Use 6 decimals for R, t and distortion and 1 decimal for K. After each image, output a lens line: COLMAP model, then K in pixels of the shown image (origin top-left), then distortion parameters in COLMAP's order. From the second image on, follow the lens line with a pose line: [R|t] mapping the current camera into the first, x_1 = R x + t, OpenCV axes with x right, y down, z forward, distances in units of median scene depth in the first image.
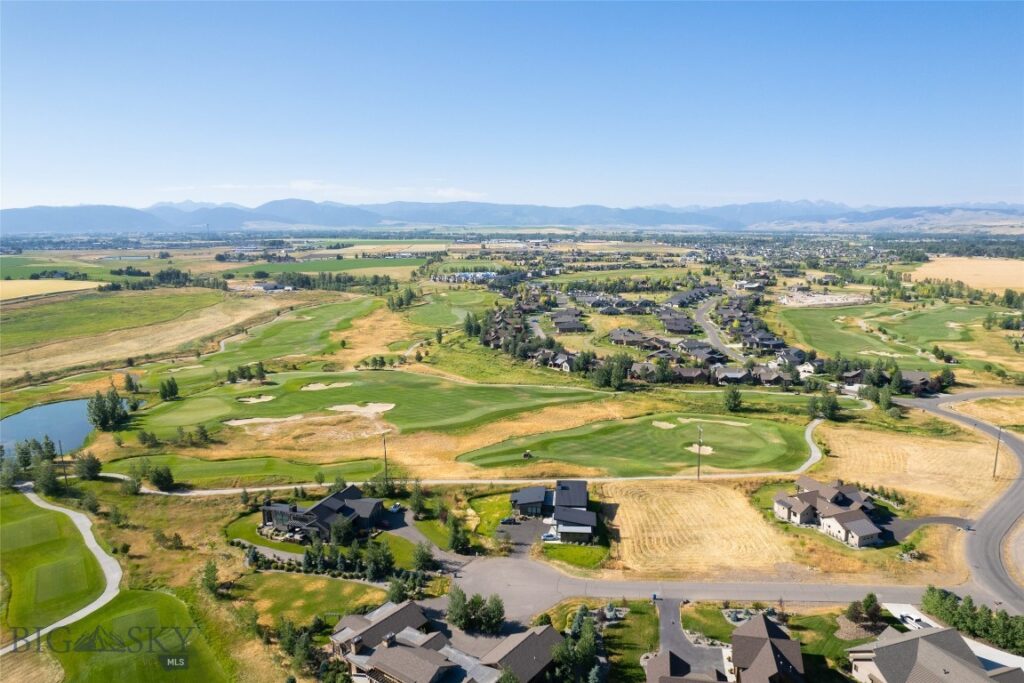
lens RADIAL K [[649.7, 0, 512.0], [0, 649.7, 341.5], [0, 0, 1]] dist [-0.072366, 0.065702]
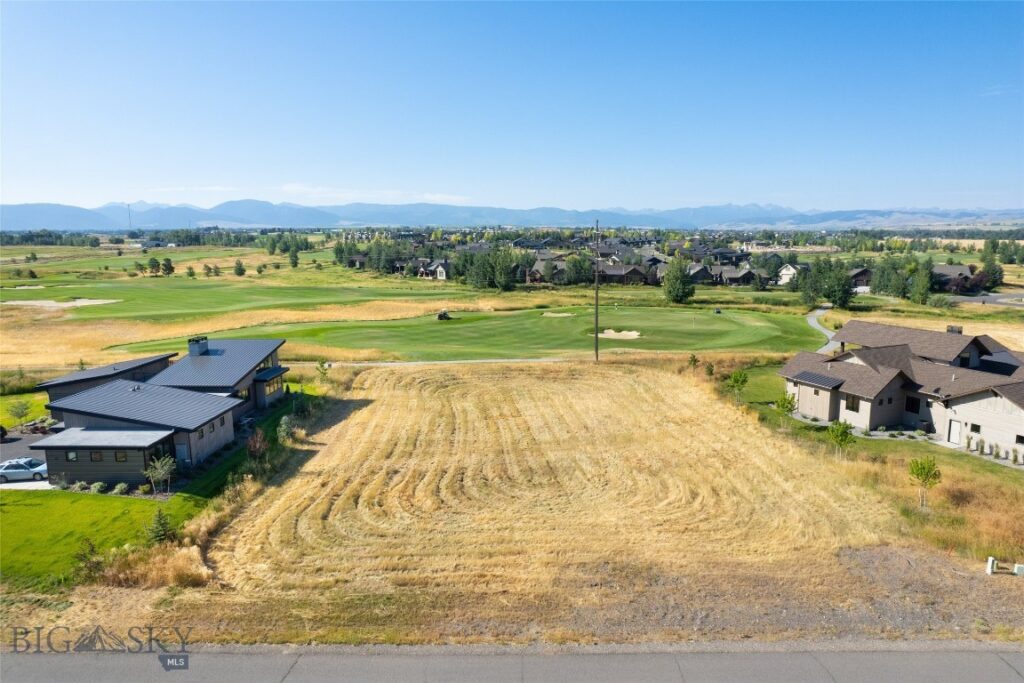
lens RADIAL K [[649.7, 0, 512.0], [0, 649.7, 341.5], [0, 0, 1]] dist [-0.072366, 0.065702]
pose [[0.997725, -0.003792, 0.067308, 0.233819], [0.003618, 0.999990, 0.002708, 0.229833], [-0.067318, -0.002458, 0.997729, 0.659152]]
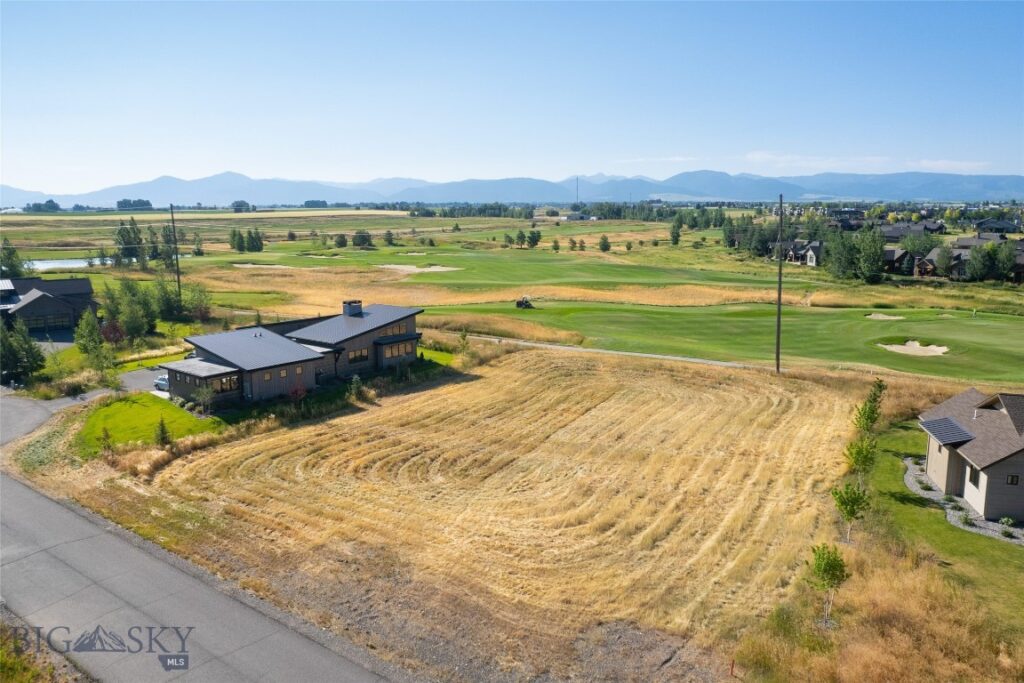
lens RADIAL K [[730.6, 0, 512.0], [0, 730.6, 341.5], [0, 0, 1]] dist [-0.043118, 0.002327]
pose [[0.845696, 0.104682, -0.523298, 0.421421], [-0.093767, 0.994465, 0.047400, 0.221922], [0.525363, 0.008982, 0.850831, 0.688364]]
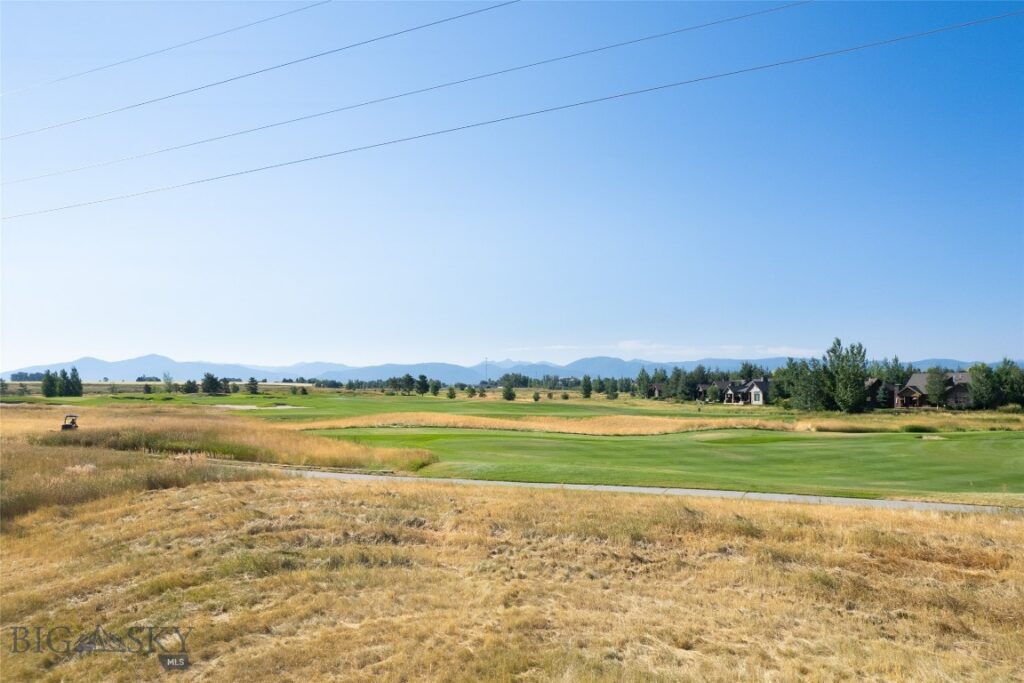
lens RADIAL K [[690.3, 0, 508.8], [0, 690.3, 399.4], [0, 0, 1]] dist [-0.050921, 0.000442]
pose [[0.902726, 0.013972, -0.429990, 0.282020], [-0.076273, 0.988837, -0.127999, 0.248174], [0.423401, 0.148344, 0.893714, 1.020512]]
